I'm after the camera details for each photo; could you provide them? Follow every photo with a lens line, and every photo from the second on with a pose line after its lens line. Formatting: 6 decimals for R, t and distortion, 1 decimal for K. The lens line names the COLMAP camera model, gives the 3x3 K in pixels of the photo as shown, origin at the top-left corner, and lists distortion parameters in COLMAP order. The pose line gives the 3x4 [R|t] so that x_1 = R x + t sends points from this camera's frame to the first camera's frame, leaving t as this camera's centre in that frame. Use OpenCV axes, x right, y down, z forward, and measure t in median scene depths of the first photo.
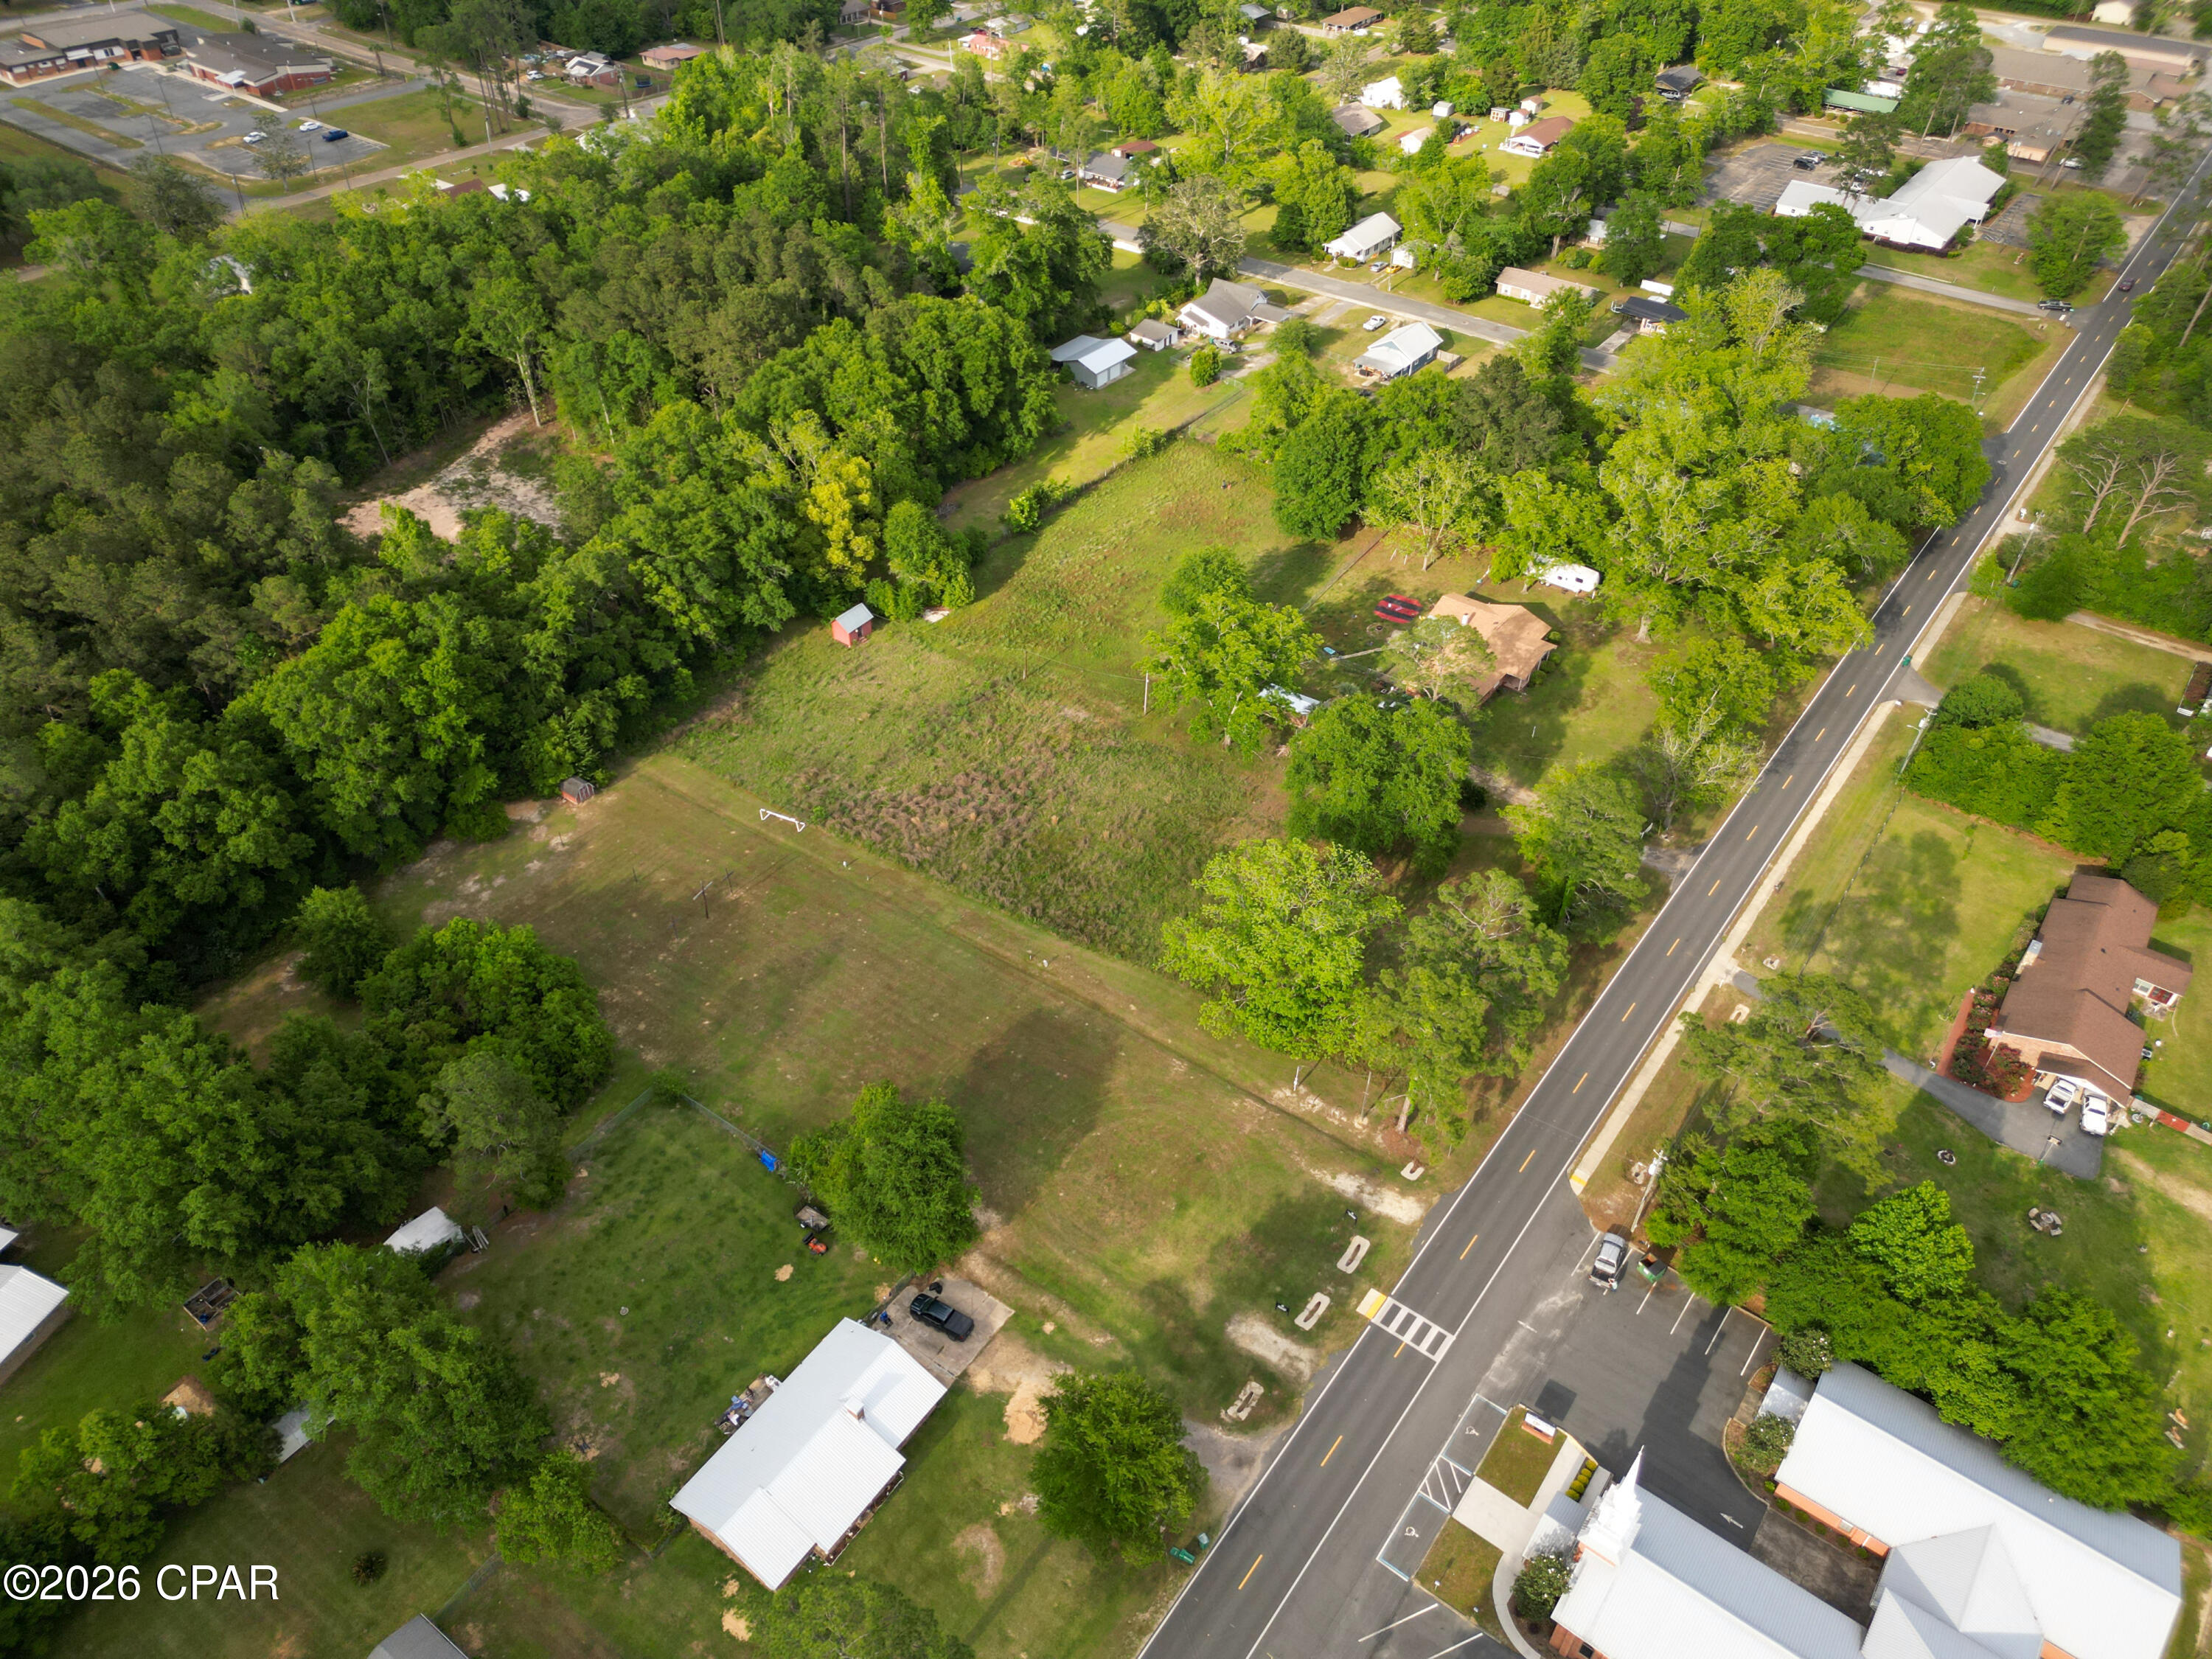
lens RADIAL K [[1530.9, 0, 1100.9], [0, 1530.9, 858.9], [0, 0, 1]] dist [0.047413, -0.027551]
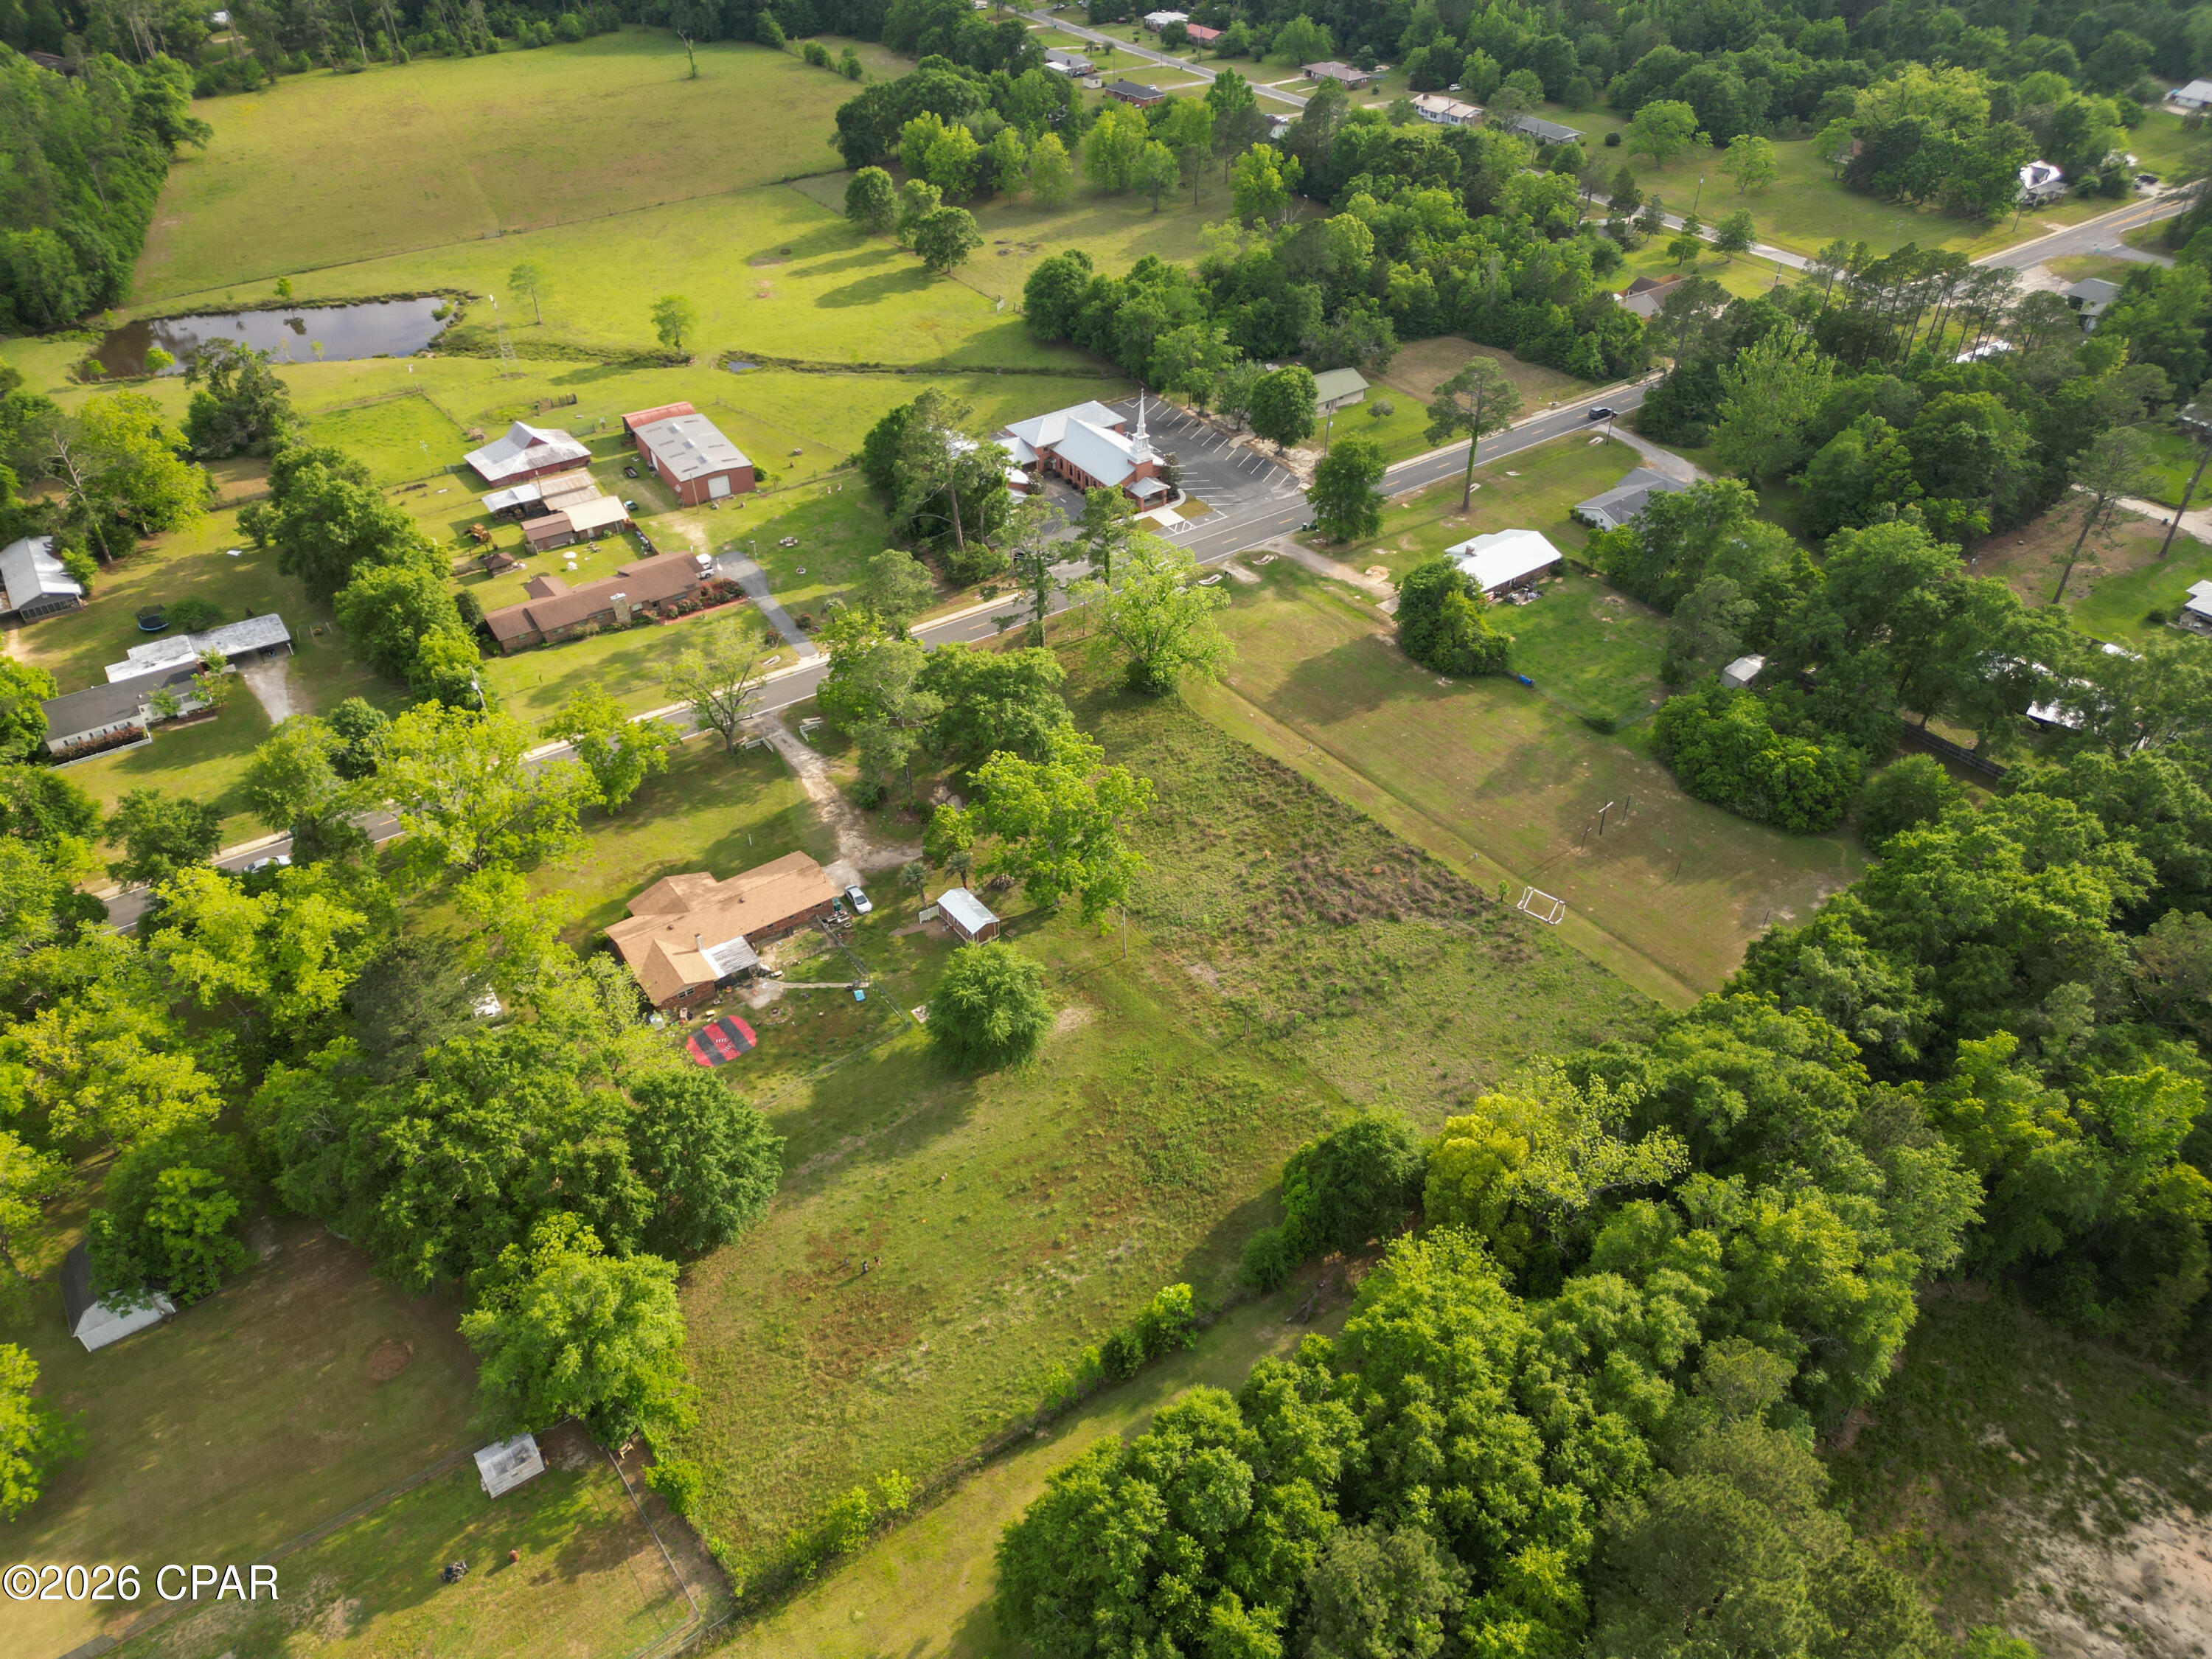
lens RADIAL K [[1530.9, 0, 1100.9], [0, 1530.9, 858.9], [0, 0, 1]] dist [0.047413, -0.027551]
pose [[-0.950617, -0.203634, 0.234223, -0.176237], [0.198981, 0.179295, 0.963462, -1.087610], [-0.238188, 0.962490, -0.129922, 1.230720]]
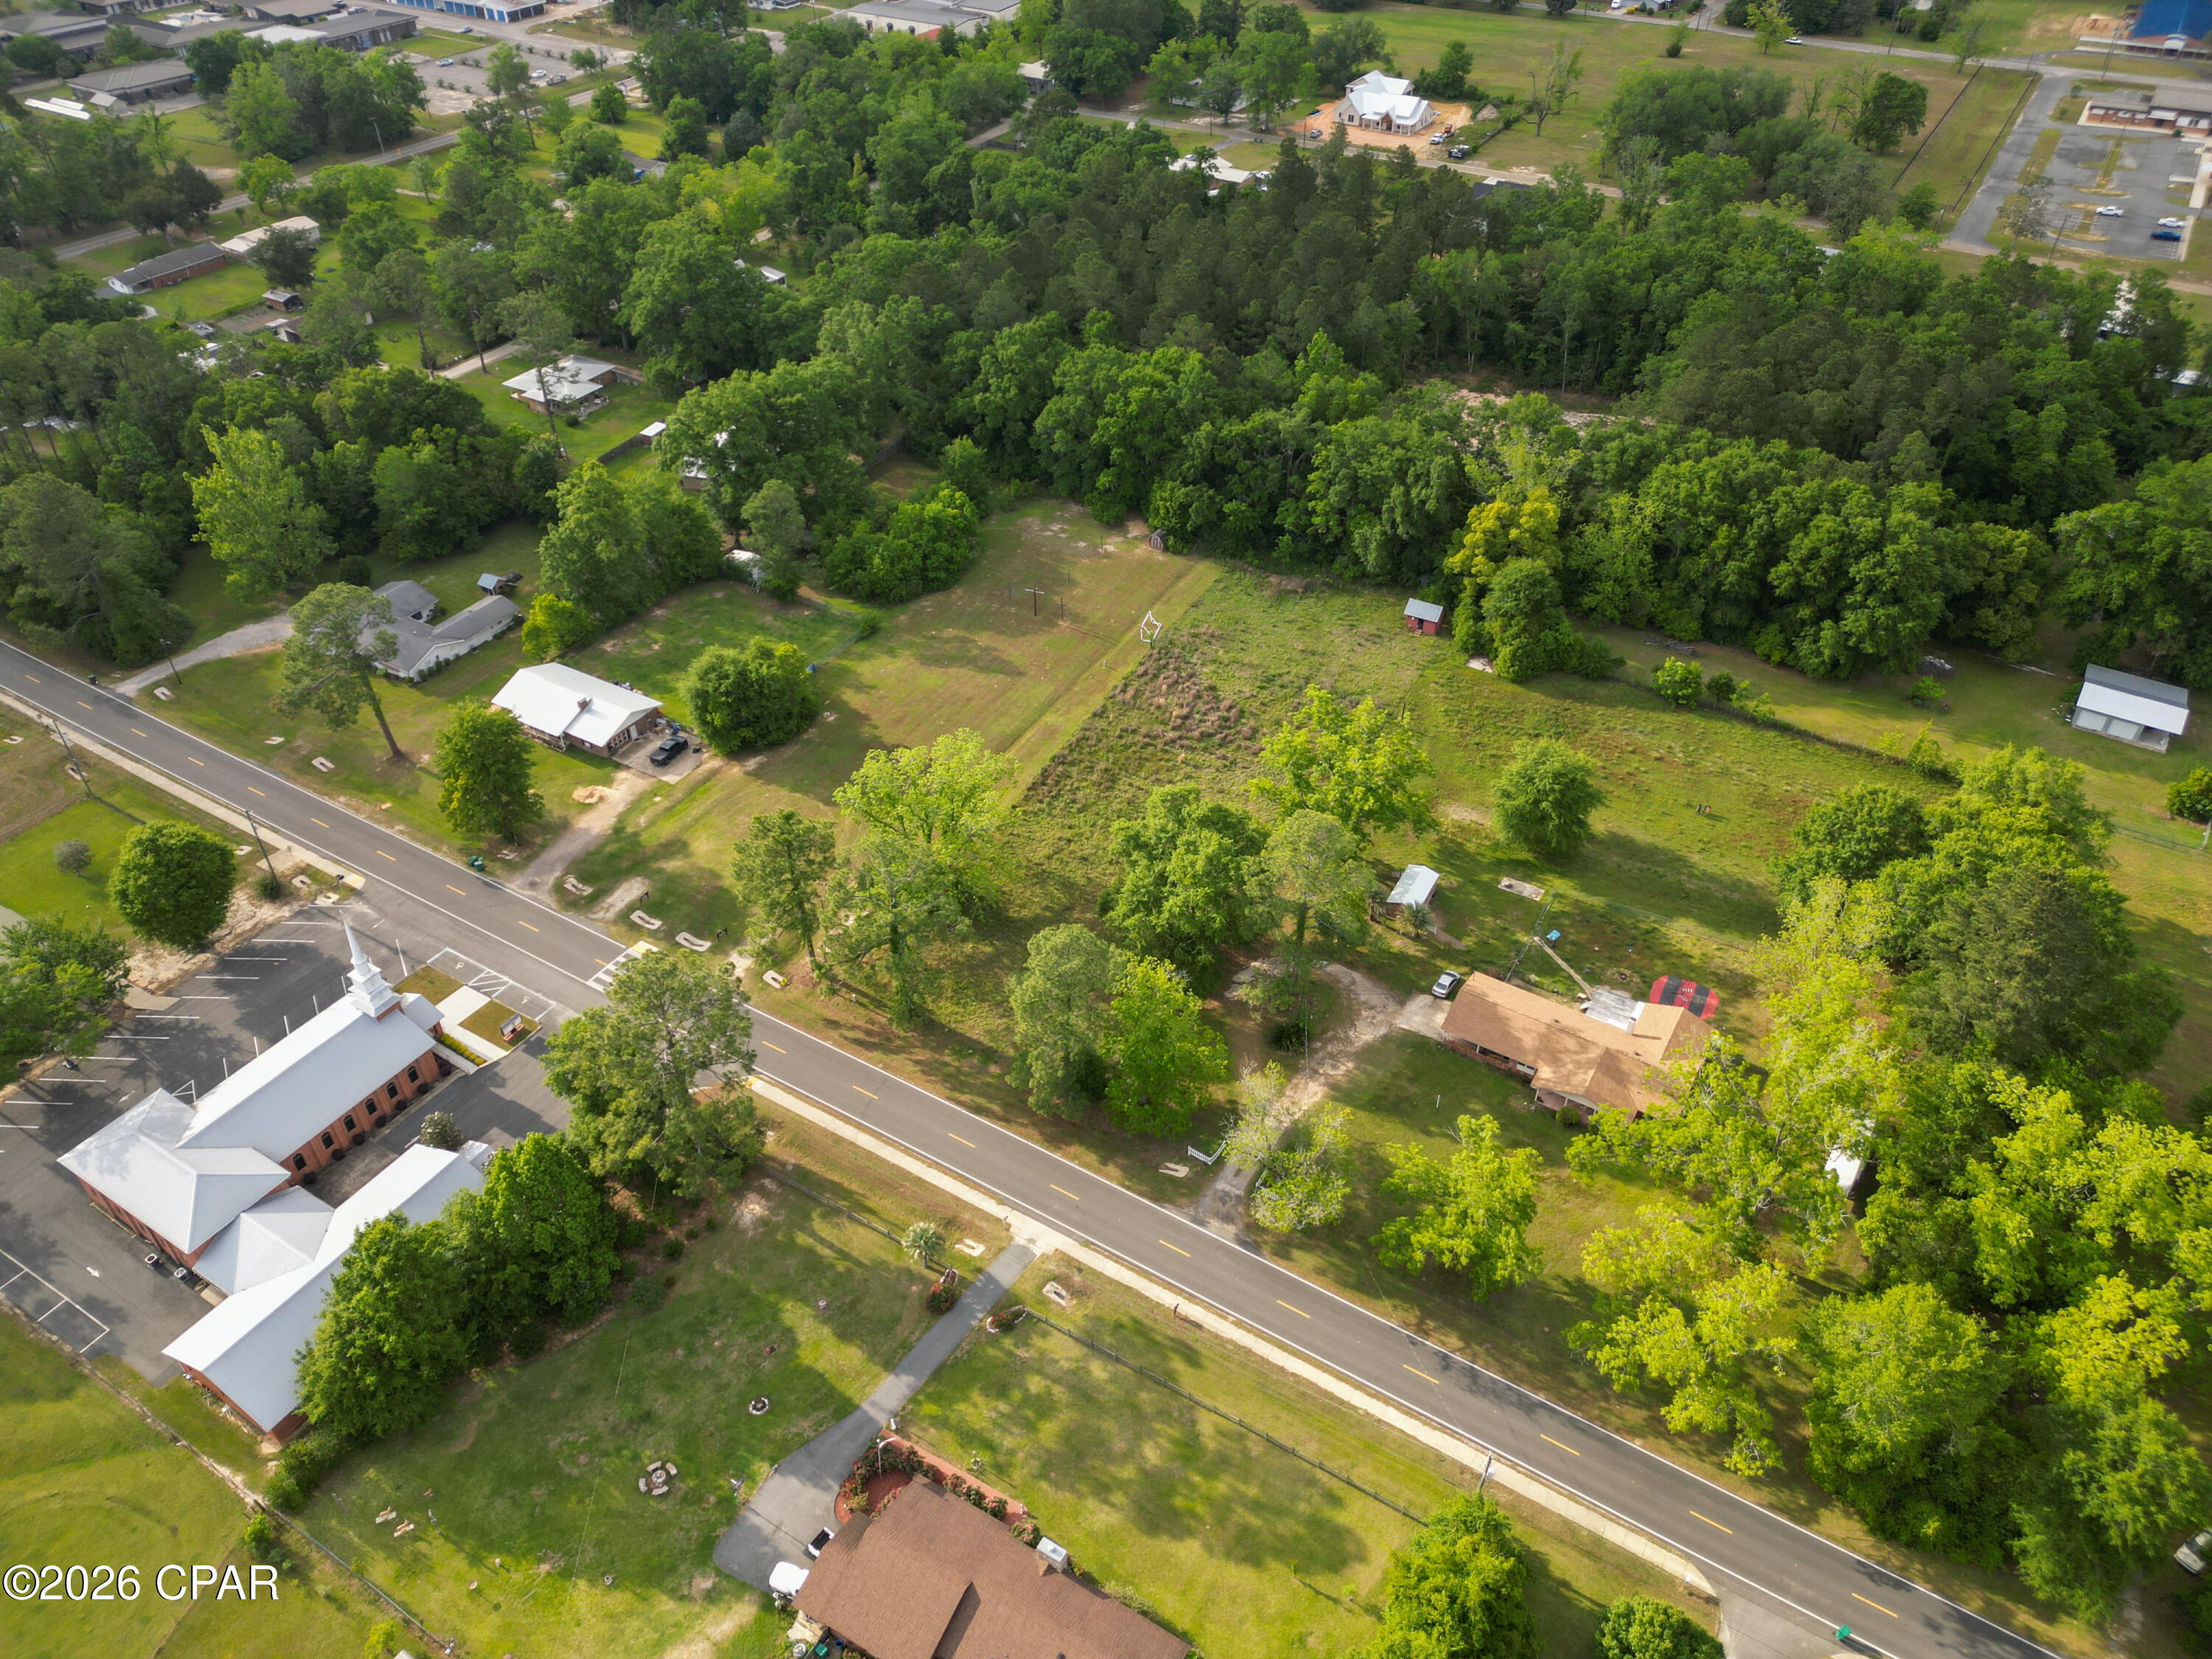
lens RADIAL K [[1530.9, 0, 1100.9], [0, 1530.9, 858.9], [0, 0, 1]] dist [0.047413, -0.027551]
pose [[0.093333, 0.628938, -0.771833, 0.896241], [-0.660439, 0.619222, 0.424717, -0.426983], [0.745056, 0.470109, 0.473169, 0.504320]]
